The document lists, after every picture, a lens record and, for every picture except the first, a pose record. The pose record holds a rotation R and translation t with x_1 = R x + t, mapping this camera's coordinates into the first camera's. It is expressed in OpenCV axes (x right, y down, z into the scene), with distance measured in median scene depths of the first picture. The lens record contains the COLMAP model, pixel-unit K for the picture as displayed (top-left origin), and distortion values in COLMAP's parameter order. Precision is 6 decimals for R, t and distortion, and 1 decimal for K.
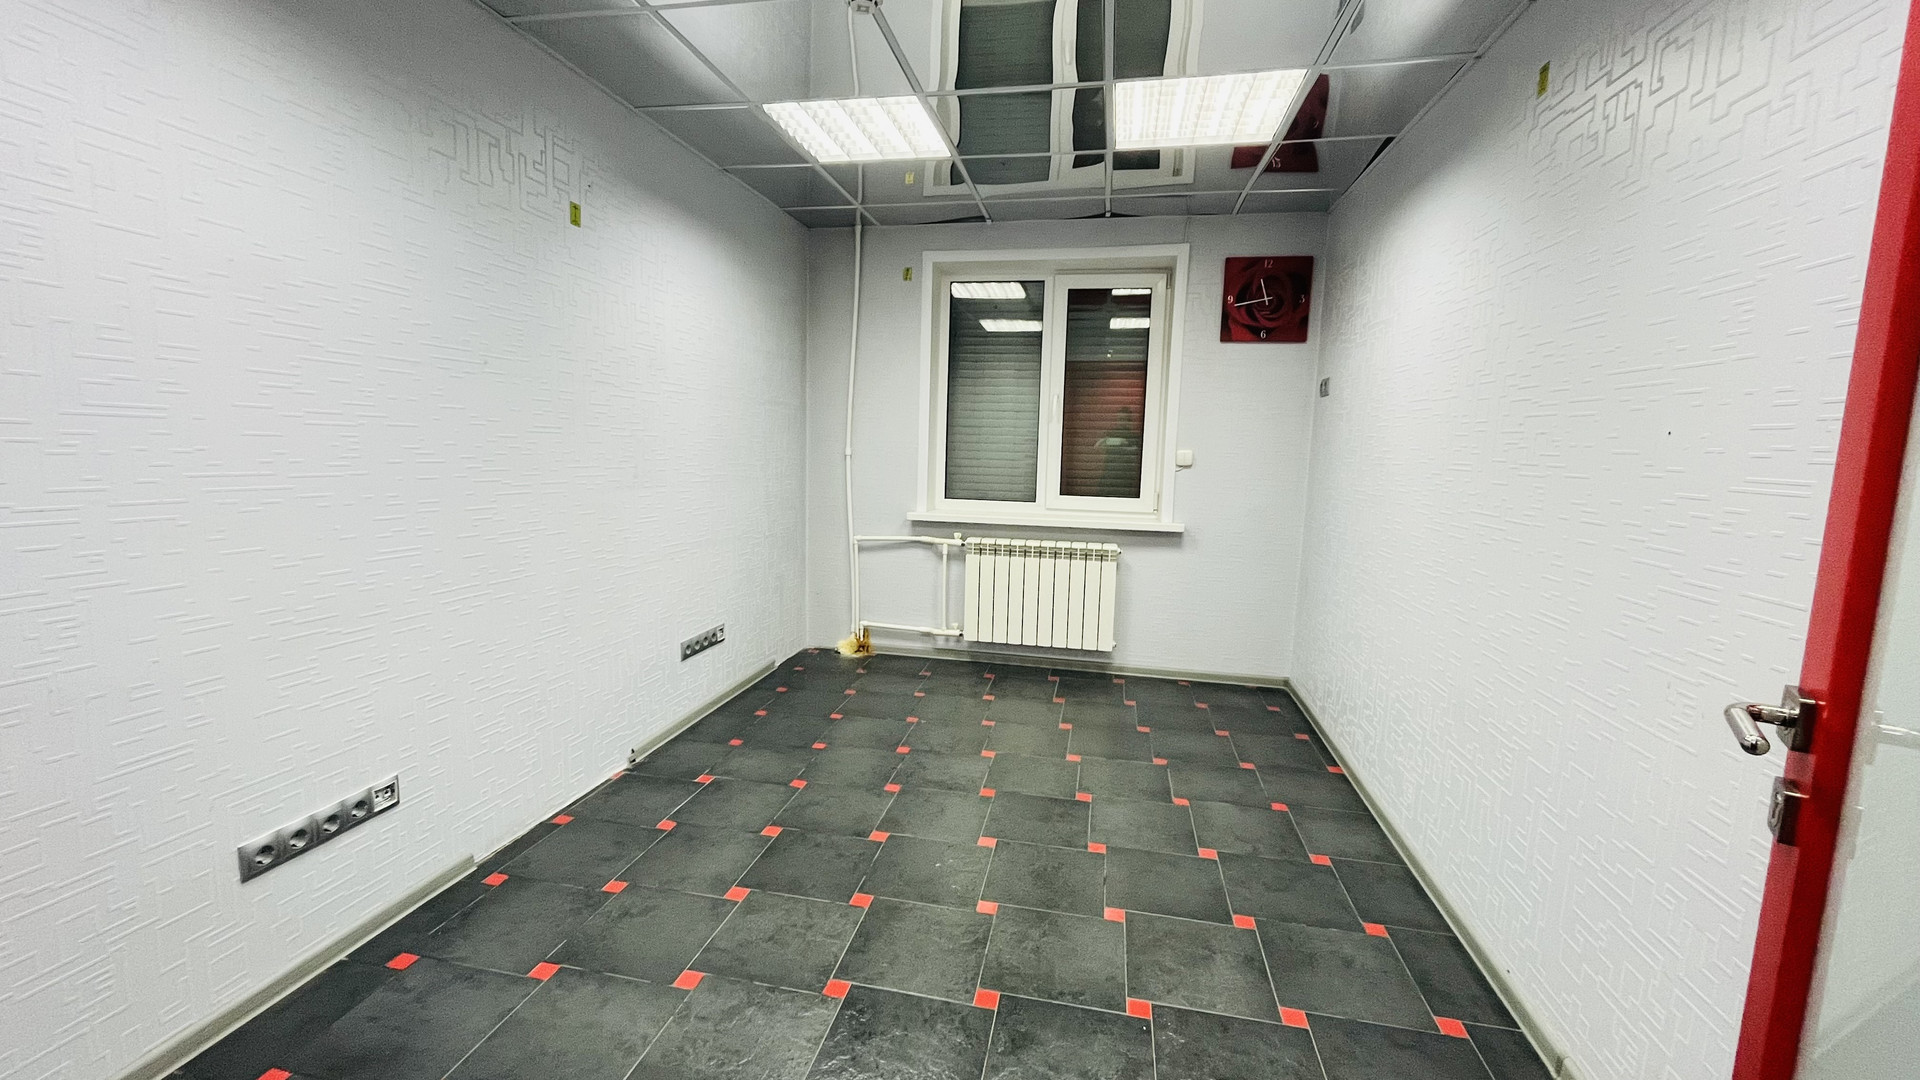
lens RADIAL K [[785.6, 0, 949.7], [0, 785.6, 542.4], [0, 0, 1]] dist [-0.000305, -0.000719]
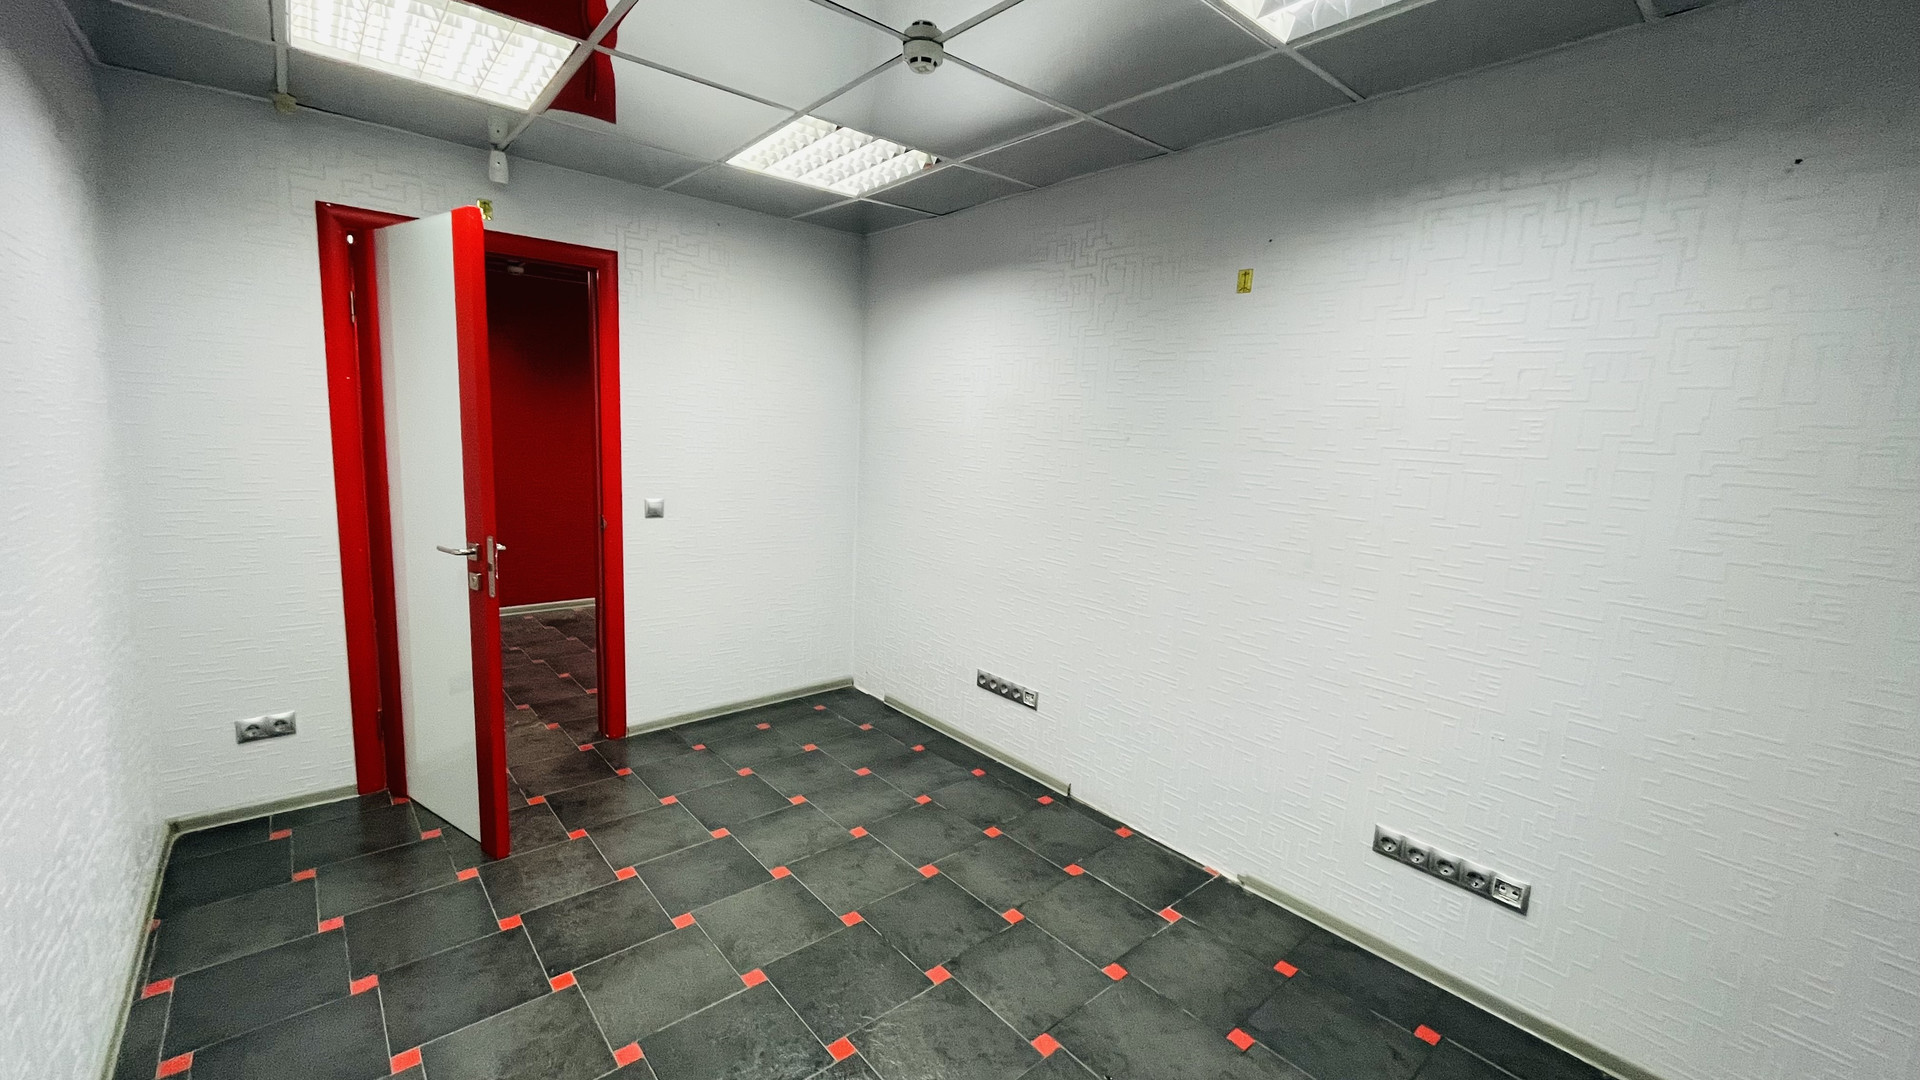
lens RADIAL K [[785.6, 0, 948.6], [0, 785.6, 533.7], [0, 0, 1]] dist [-0.000305, -0.000719]
pose [[-0.618643, 0.056853, -0.783612, 0.462037], [-0.161286, 0.966947, 0.197486, -0.216595], [0.768939, 0.248559, -0.589025, 1.193821]]
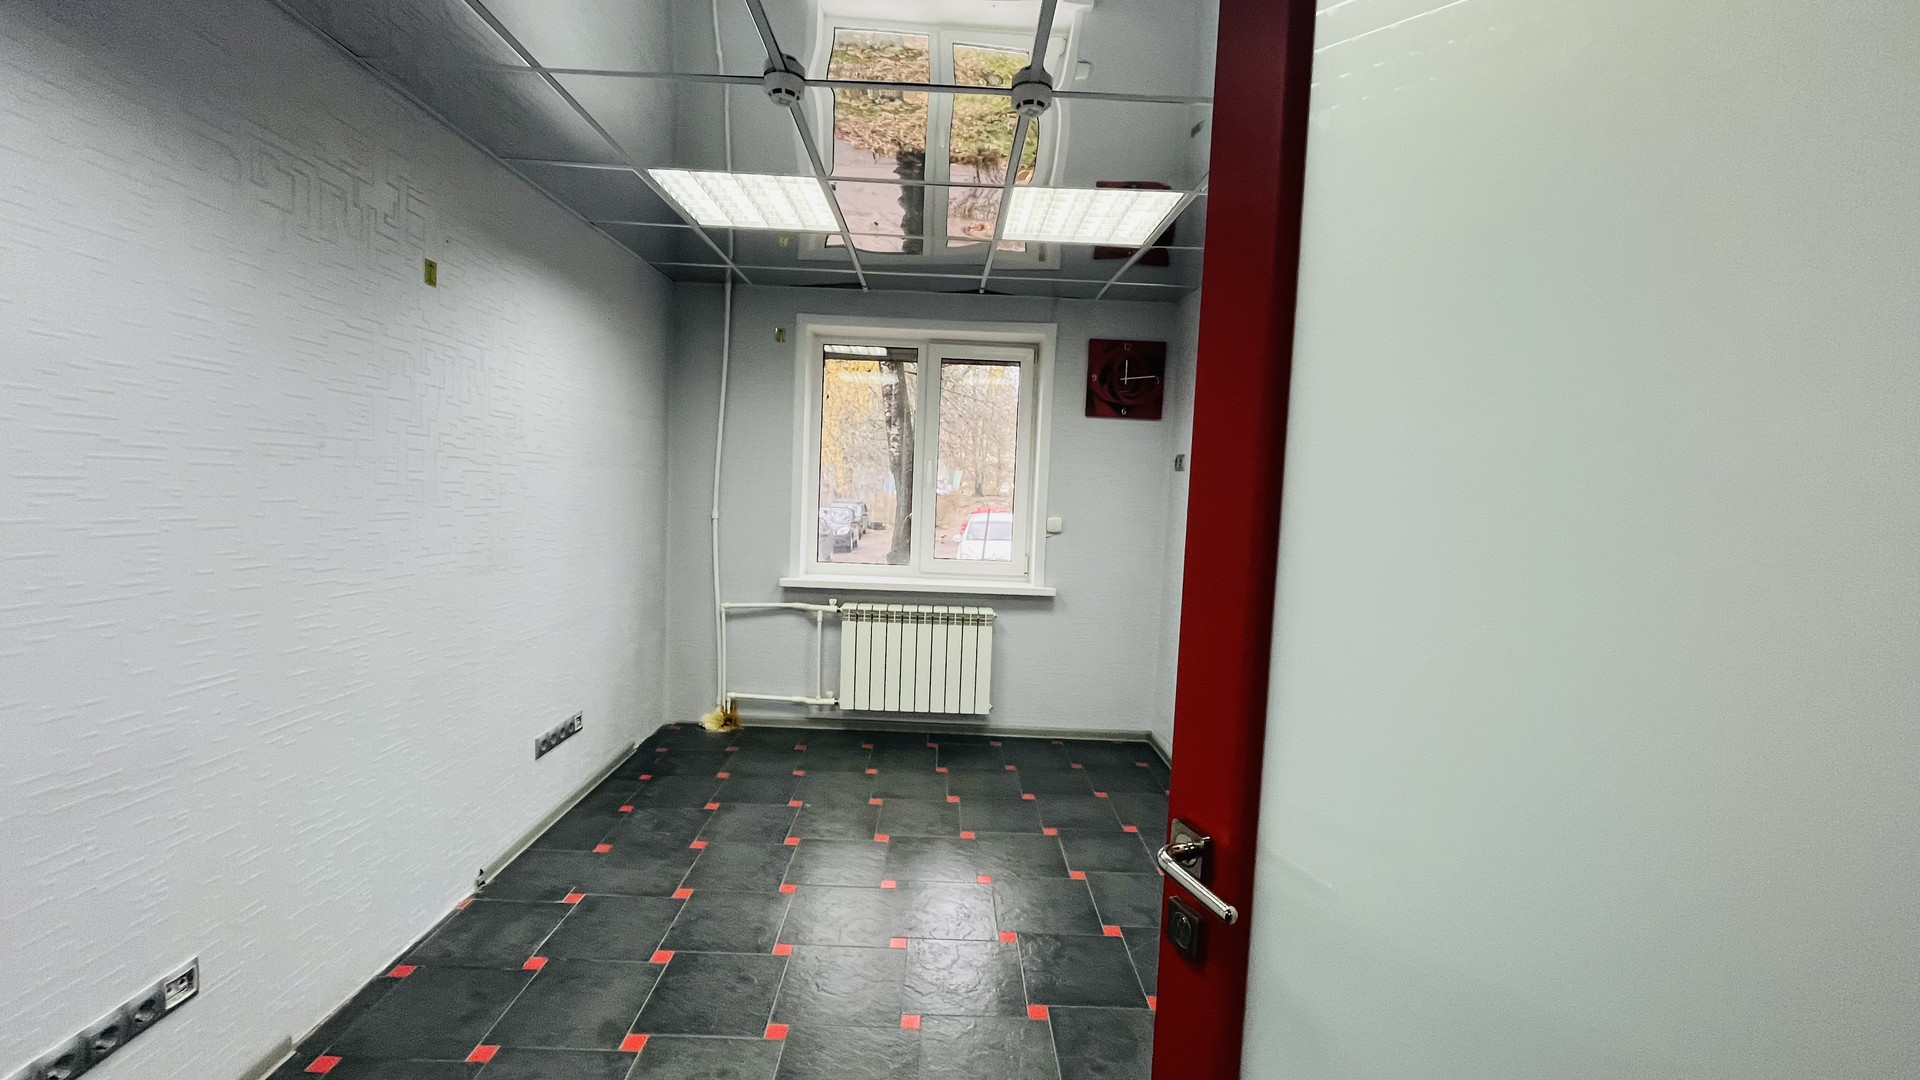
lens RADIAL K [[785.6, 0, 954.3], [0, 785.6, 540.5], [0, 0, 1]] dist [-0.000305, -0.000719]
pose [[0.976449, -0.002724, 0.215730, -0.078662], [0.012331, 0.998990, -0.043200, -0.060497], [-0.215394, 0.044842, 0.975497, 0.016760]]
